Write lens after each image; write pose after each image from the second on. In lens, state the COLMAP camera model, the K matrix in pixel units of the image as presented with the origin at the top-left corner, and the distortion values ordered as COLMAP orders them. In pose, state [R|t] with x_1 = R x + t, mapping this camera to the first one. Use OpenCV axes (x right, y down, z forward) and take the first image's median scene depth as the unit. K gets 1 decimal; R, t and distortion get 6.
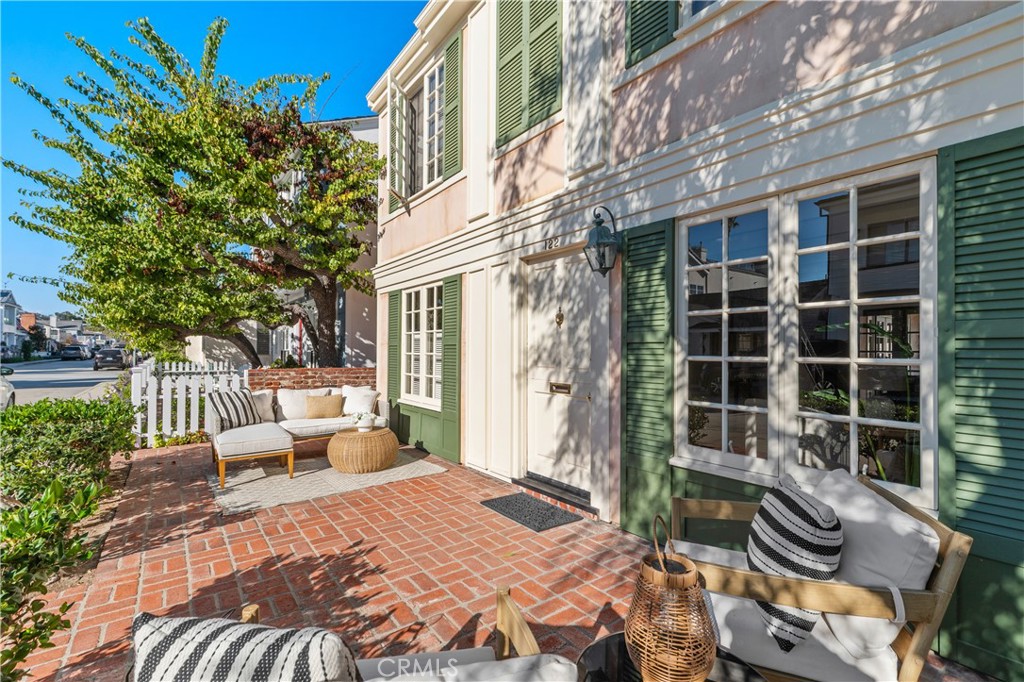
lens RADIAL K [[464.5, 0, 521.5], [0, 464.5, 348.3], [0, 0, 1]] dist [0.003549, 0.000736]
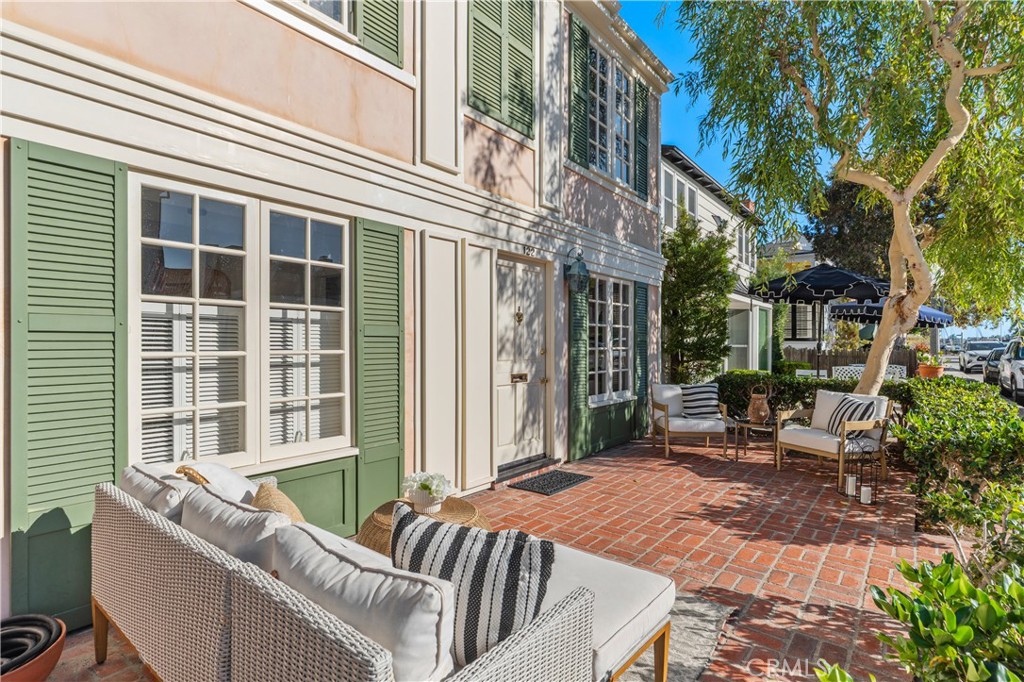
lens RADIAL K [[542.6, 0, 508.7], [0, 542.6, 339.0], [0, 0, 1]] dist [0.006626, 0.002856]
pose [[-0.271536, 0.002714, 0.962425, -1.187534], [-0.000886, 0.999995, -0.003070, 0.001901], [-0.962428, -0.001686, -0.271532, 1.405480]]
